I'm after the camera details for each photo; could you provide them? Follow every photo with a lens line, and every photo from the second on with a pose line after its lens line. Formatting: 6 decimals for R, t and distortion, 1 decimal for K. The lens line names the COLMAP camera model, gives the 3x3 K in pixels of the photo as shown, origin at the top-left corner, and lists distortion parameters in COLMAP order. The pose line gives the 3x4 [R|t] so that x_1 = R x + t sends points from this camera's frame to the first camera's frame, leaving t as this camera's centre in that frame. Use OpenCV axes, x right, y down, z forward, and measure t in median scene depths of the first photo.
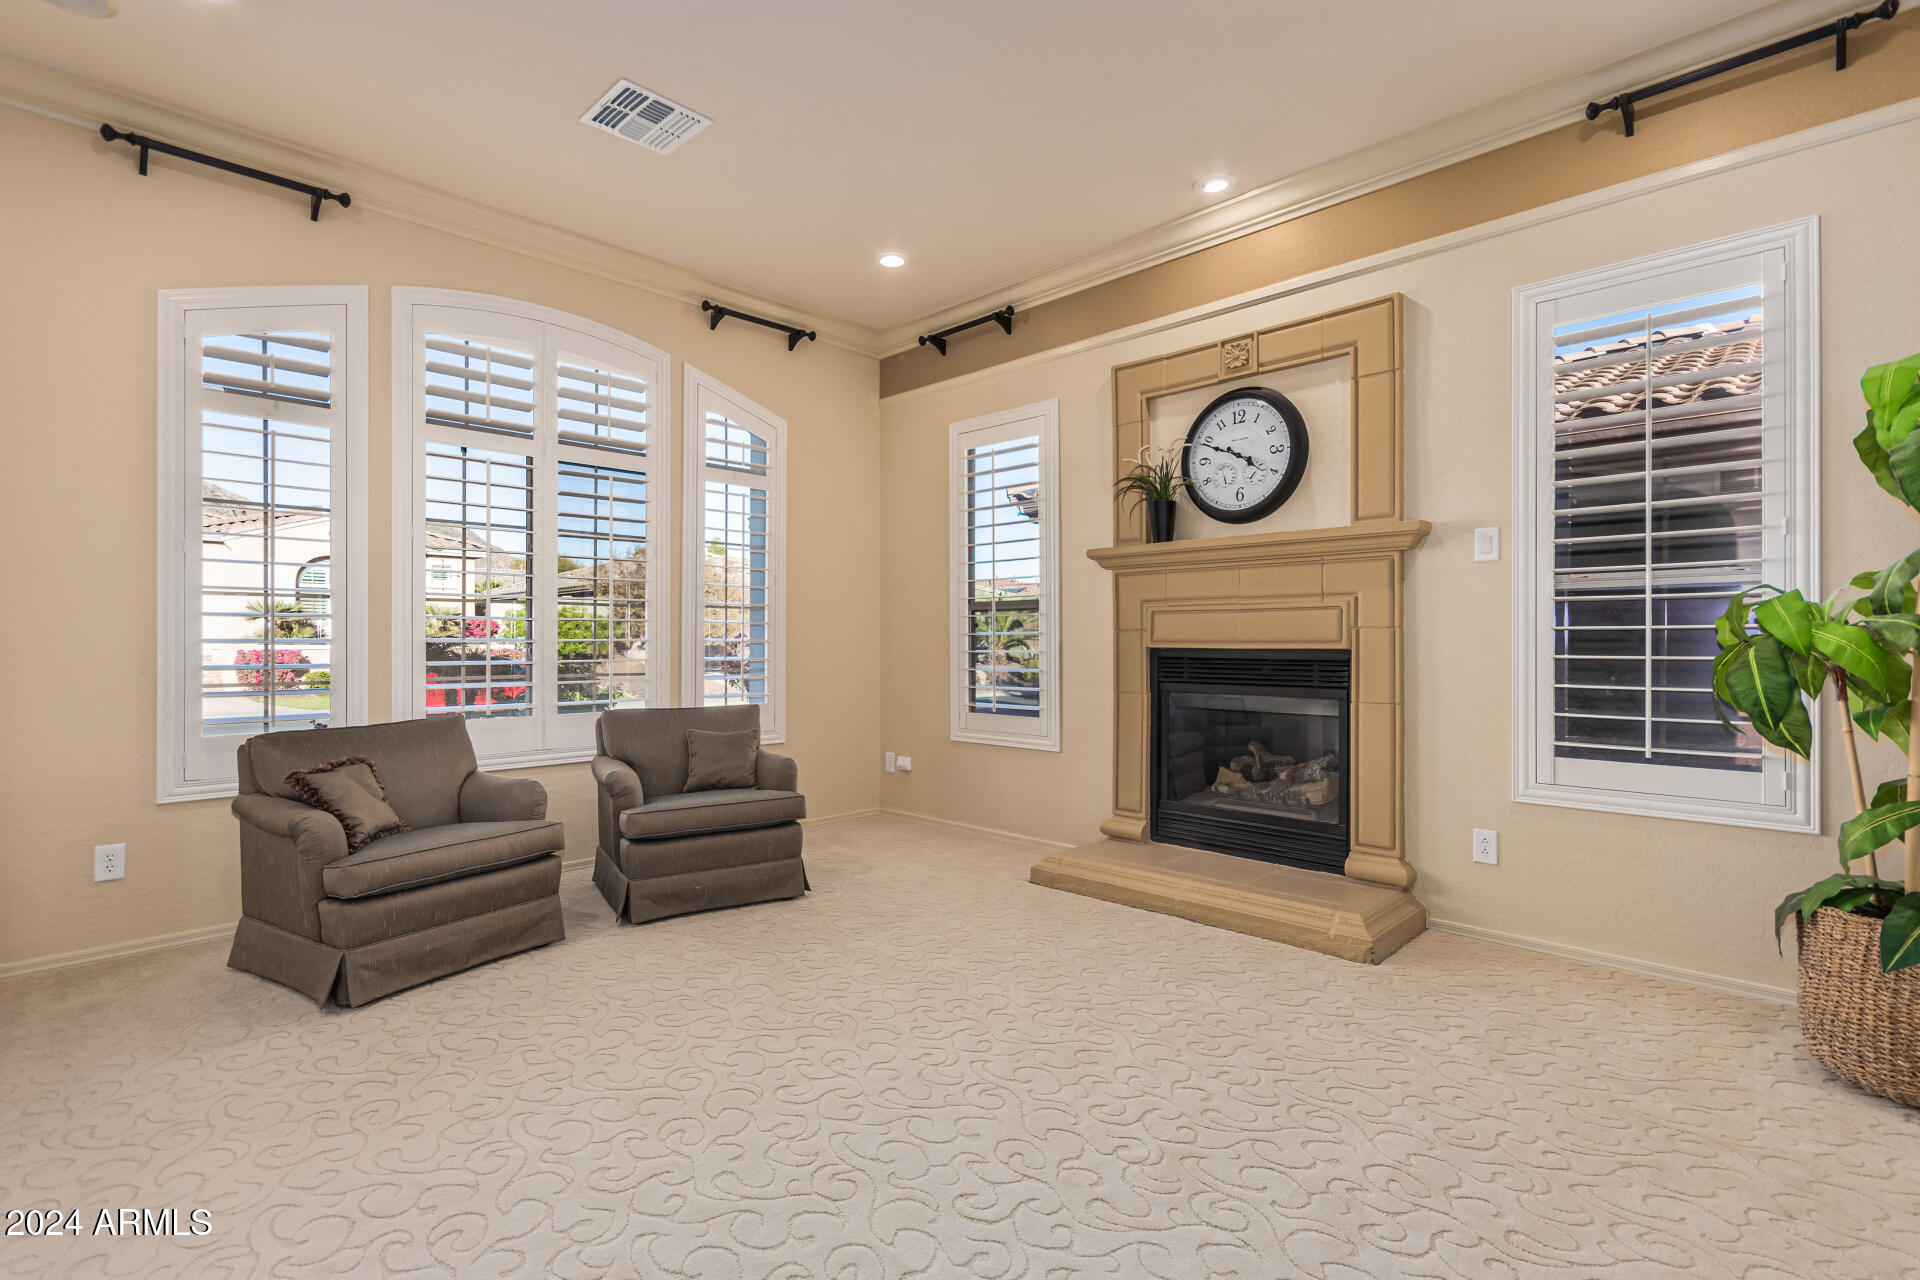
lens RADIAL K [[879.9, 0, 960.0], [0, 879.9, 640.0], [0, 0, 1]] dist [-0.002536, -0.000767]
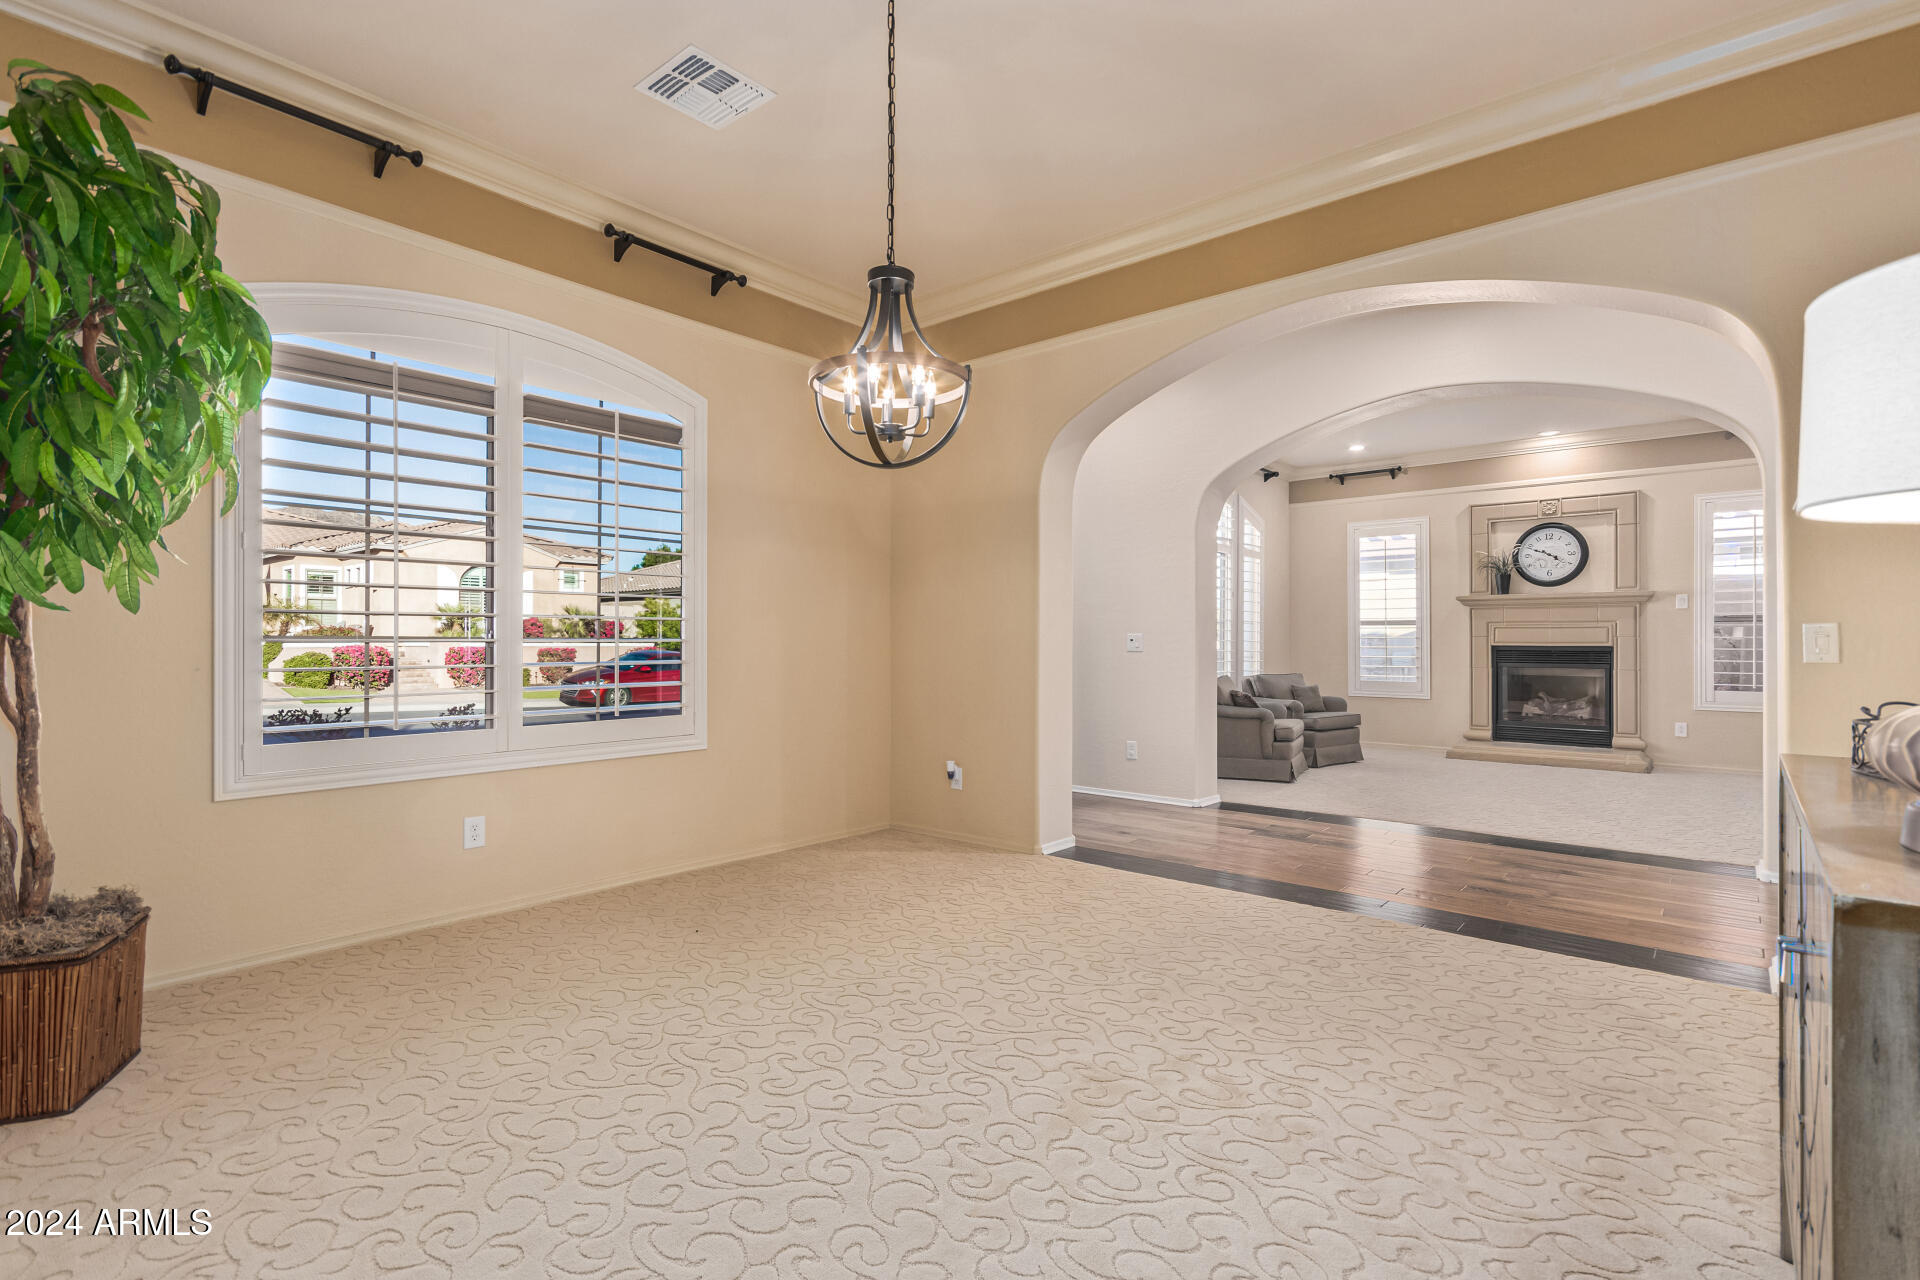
lens RADIAL K [[889.0, 0, 959.2], [0, 889.0, 631.8], [0, 0, 1]] dist [-0.000429, 0.000313]
pose [[0.998621, 0.002401, 0.052434, -0.081150], [-0.002090, 0.999980, -0.005980, -0.000556], [-0.052448, 0.005862, 0.998606, -0.071022]]
